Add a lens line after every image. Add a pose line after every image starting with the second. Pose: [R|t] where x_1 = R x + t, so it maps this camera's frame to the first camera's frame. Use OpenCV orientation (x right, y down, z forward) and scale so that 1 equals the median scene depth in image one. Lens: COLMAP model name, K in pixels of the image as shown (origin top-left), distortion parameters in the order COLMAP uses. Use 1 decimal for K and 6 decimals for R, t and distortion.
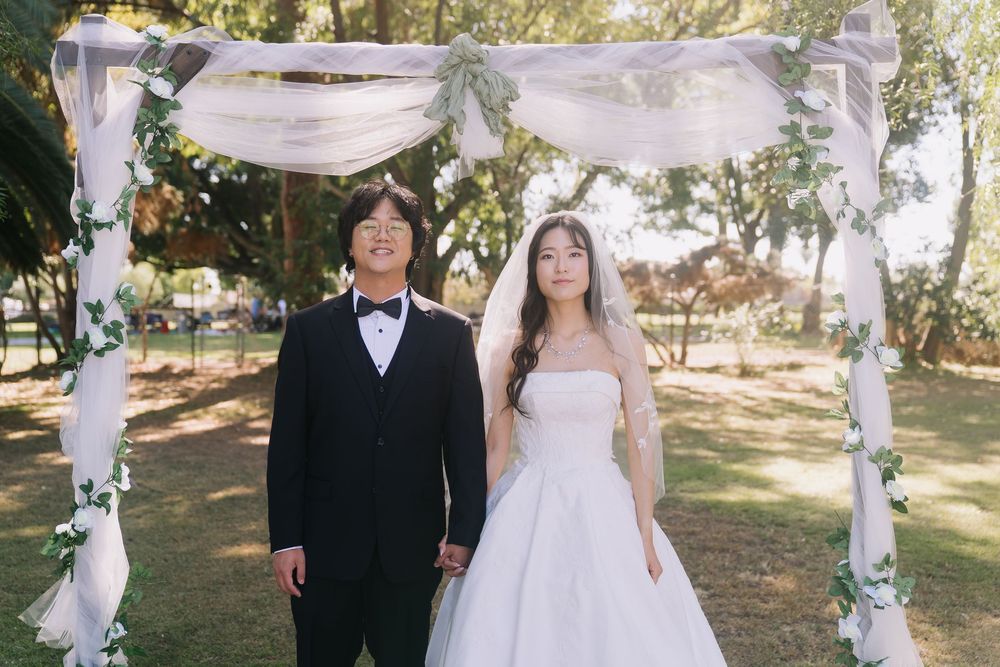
lens RADIAL K [[1106.9, 0, 500.2], [0, 1106.9, 327.6], [0, 0, 1]] dist [0.002240, 0.001638]
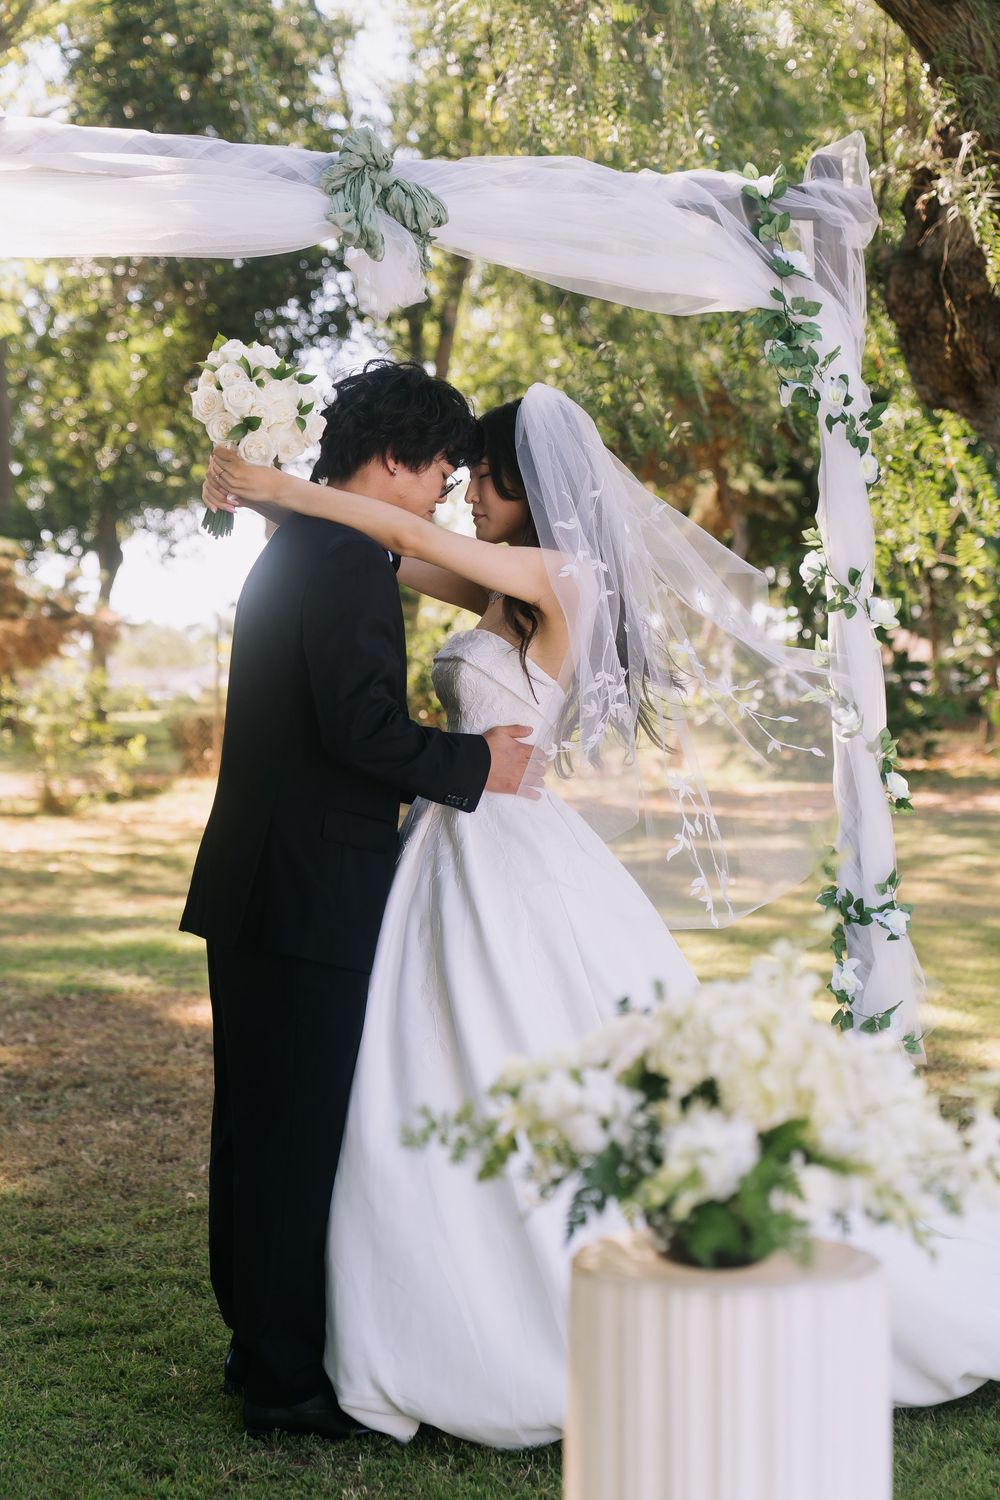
lens RADIAL K [[2412.4, 0, 414.9], [0, 2412.4, 753.3], [0, 0, 1]] dist [0.006694, -0.027191]
pose [[0.893310, -0.028041, 0.448565, -0.296566], [0.030965, 0.999520, 0.000816, 0.048936], [-0.448373, 0.013161, 0.893750, -0.144528]]
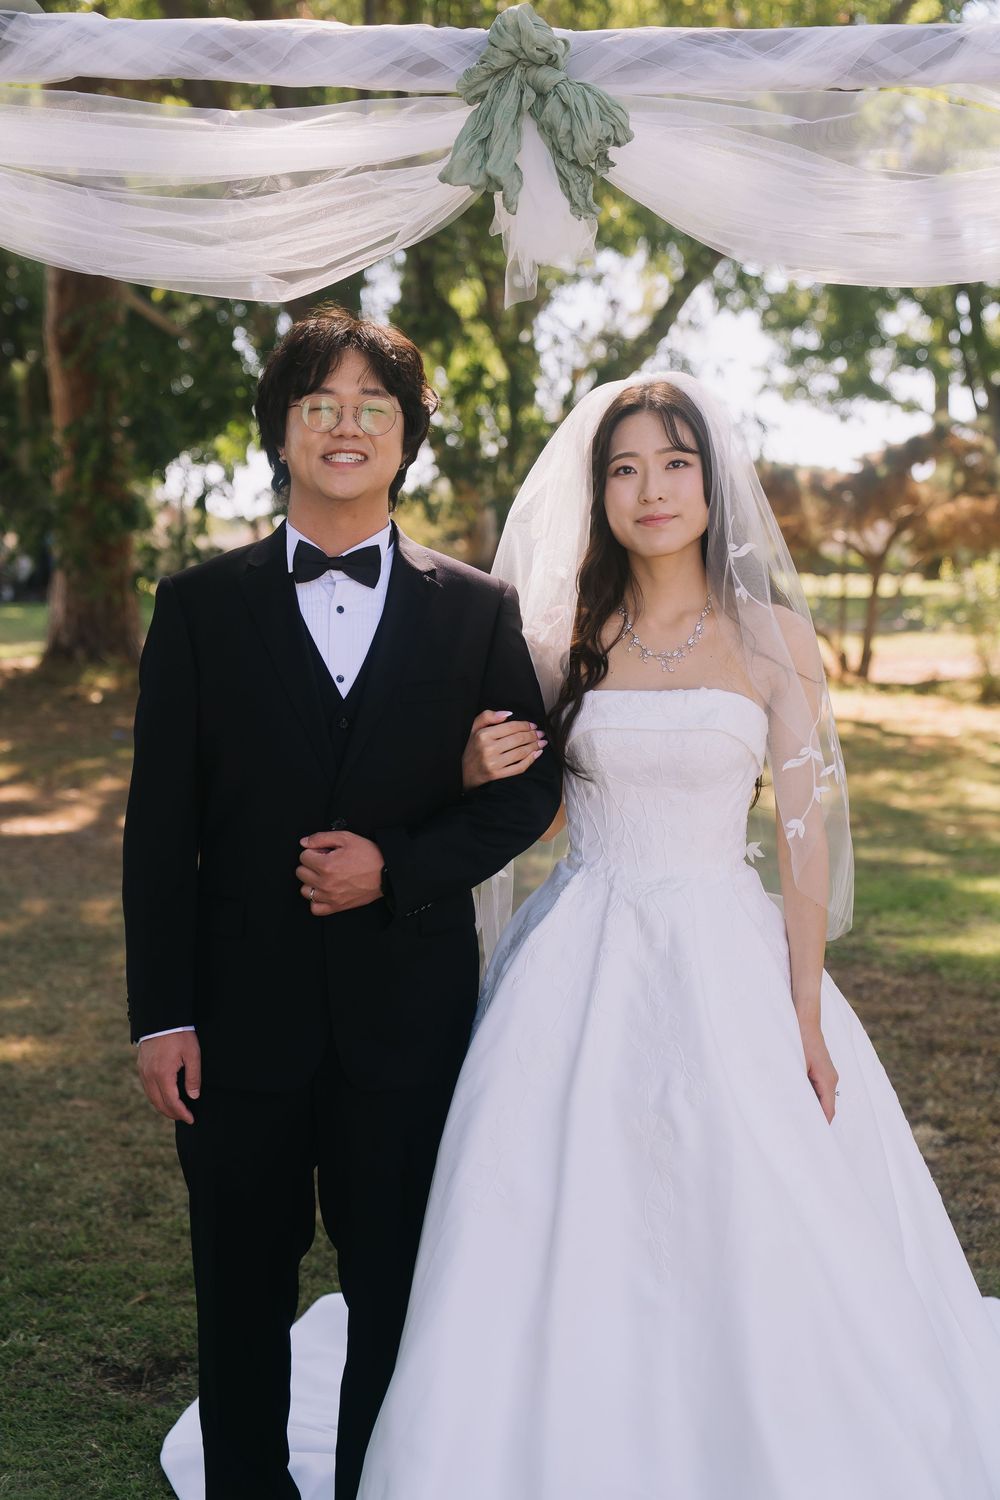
lens RADIAL K [[2257.8, 0, 508.8], [0, 2257.8, 747.3], [0, 0, 1]] dist [0.028473, 0.023508]
pose [[0.999862, 0.006349, 0.015341, -0.021784], [-0.007348, 0.997794, 0.065974, -0.001730], [-0.014889, -0.066078, 0.997703, -0.008553]]
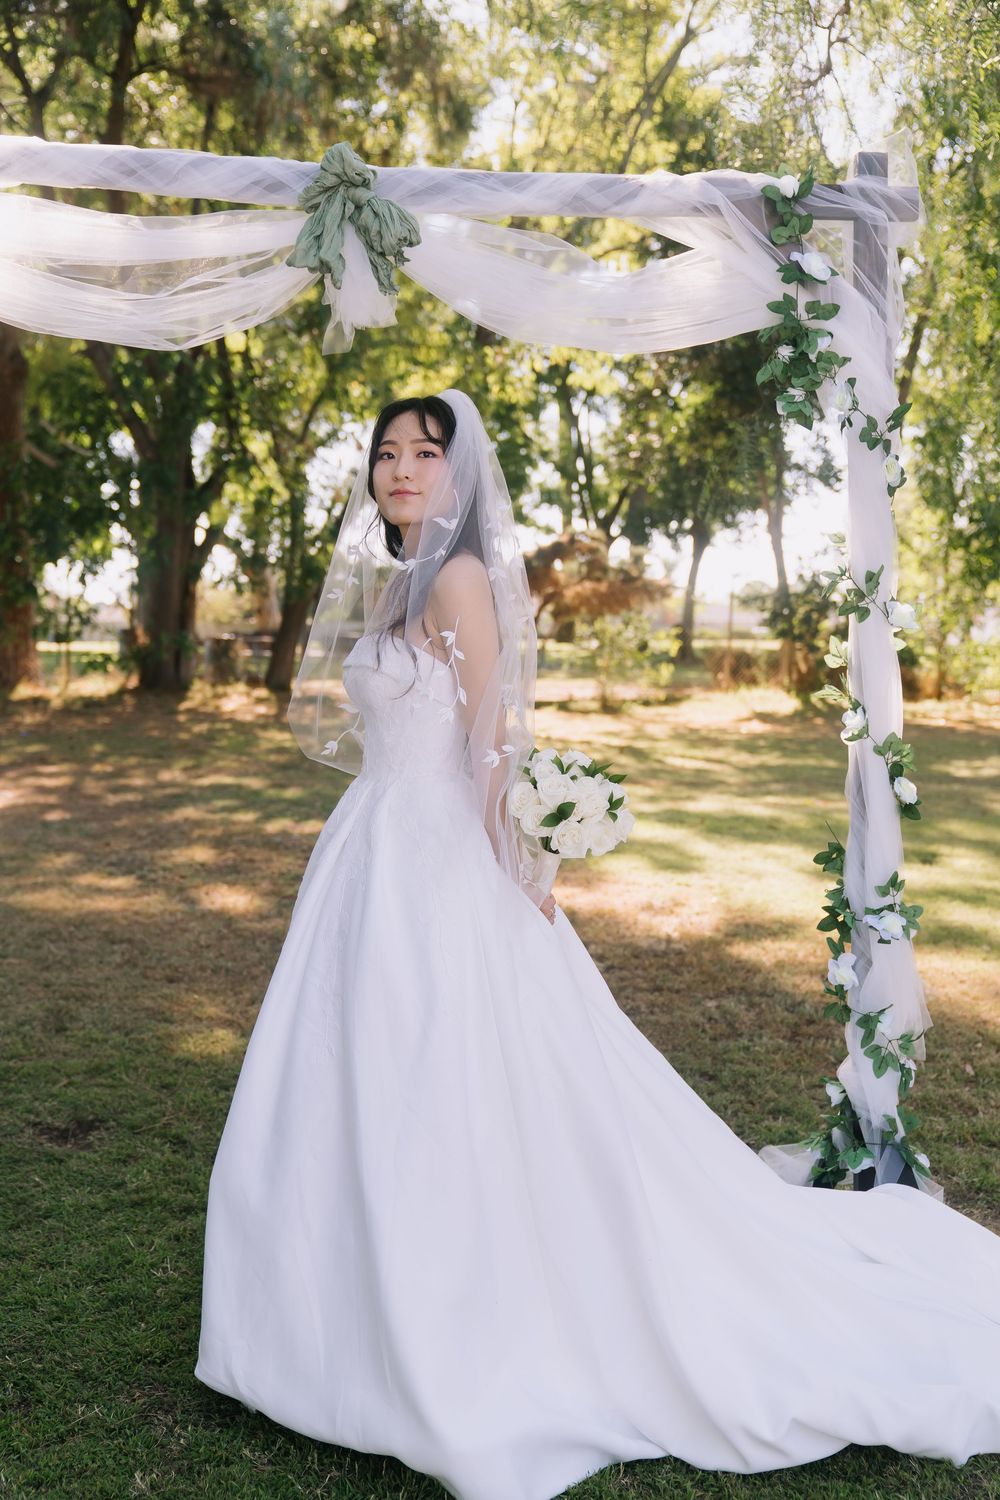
lens RADIAL K [[1470.0, 0, 492.9], [0, 1470.0, 759.0], [0, 0, 1]] dist [-0.011787, -0.007033]
pose [[0.987721, -0.003018, 0.156198, -0.036390], [-0.007192, 0.997875, 0.064756, 0.026719], [-0.156062, -0.065085, 0.985601, 0.019766]]
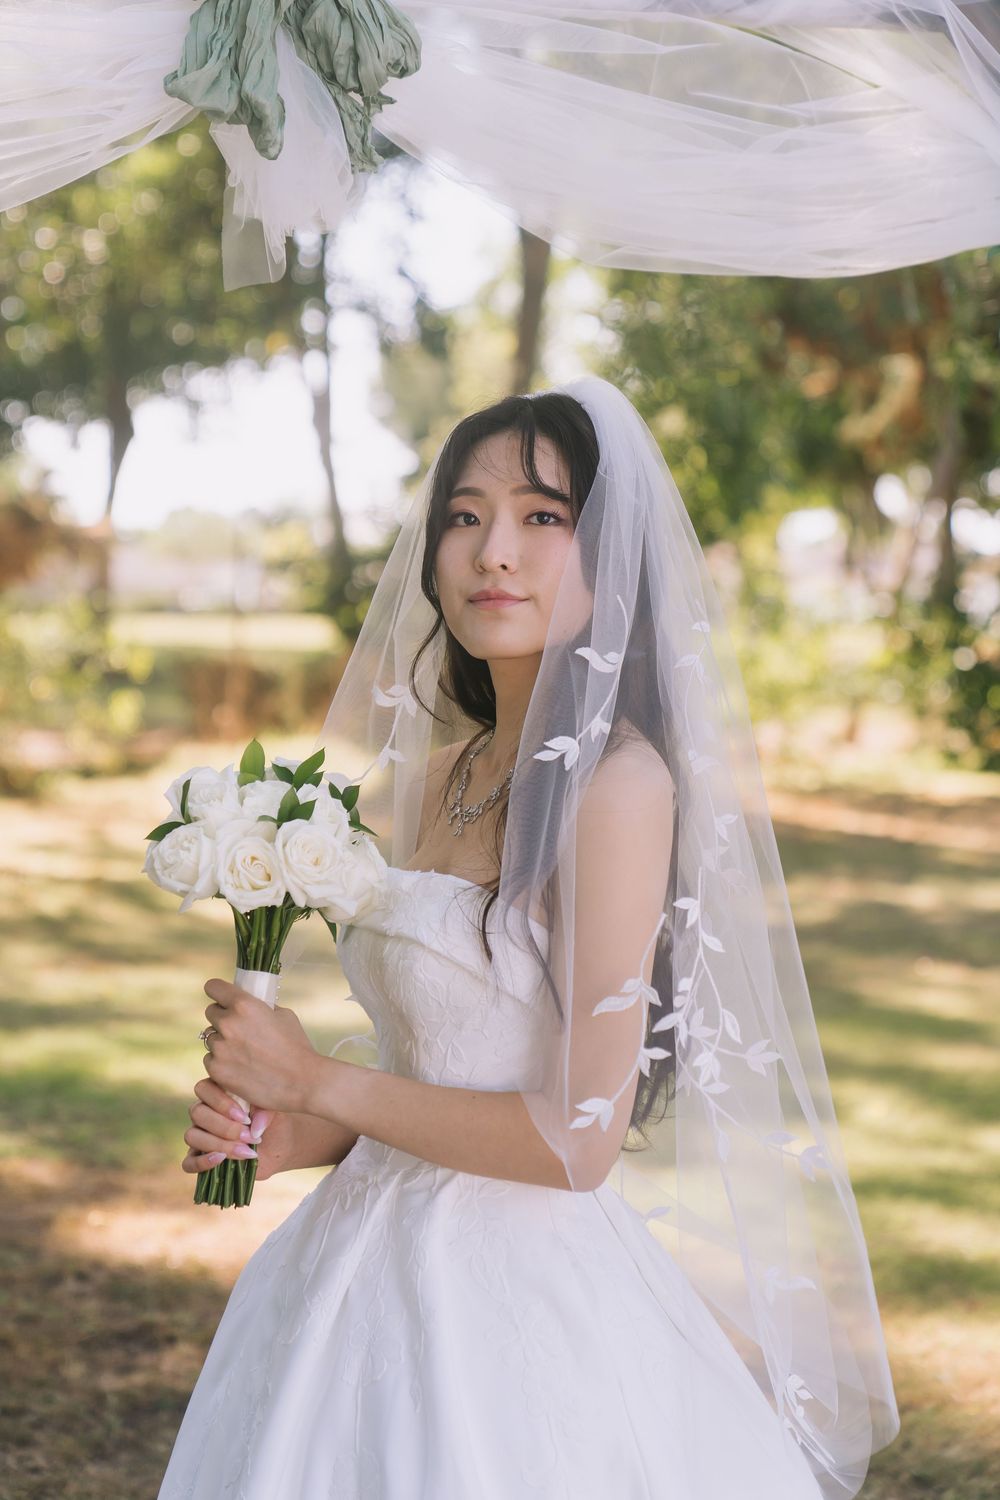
lens RADIAL K [[2979.1, 0, 500.0], [0, 2979.1, 750.0], [0, 0, 1]] dist [0.058566, -0.241884]
pose [[0.898564, -0.012920, 0.438652, -0.165118], [-0.001208, 0.999490, 0.031914, -0.008773], [-0.438841, -0.029207, 0.898090, 0.056345]]
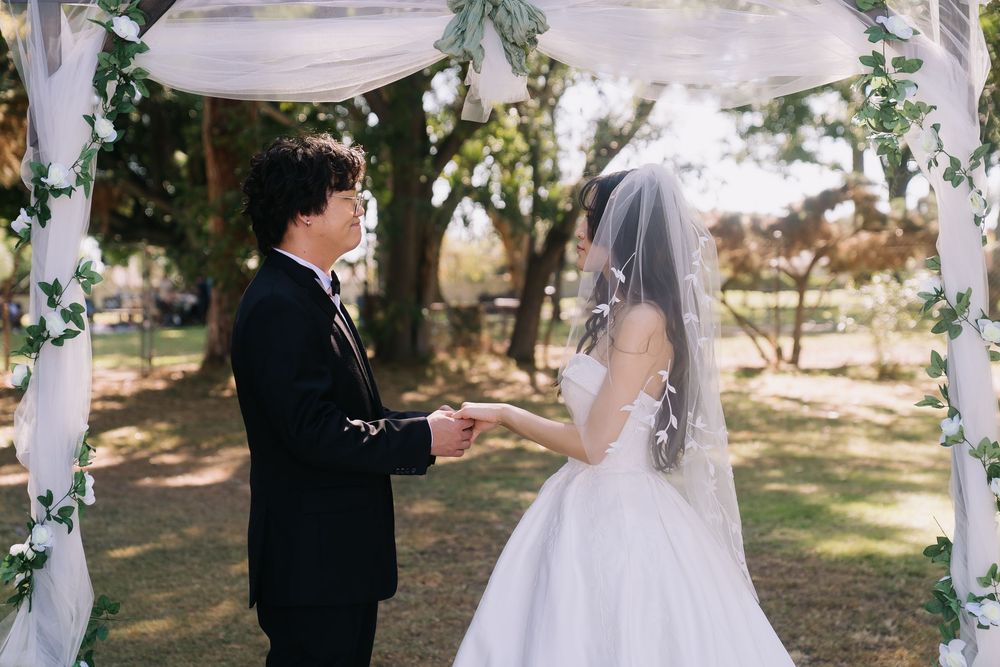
lens RADIAL K [[1706.8, 0, 500.0], [0, 1706.8, 333.5], [0, 0, 1]] dist [0.019230, 0.050590]
pose [[0.999766, -0.016113, -0.014409, -0.001898], [0.016249, 0.999824, 0.009381, 0.004263], [0.014255, -0.009613, 0.999852, -0.132119]]
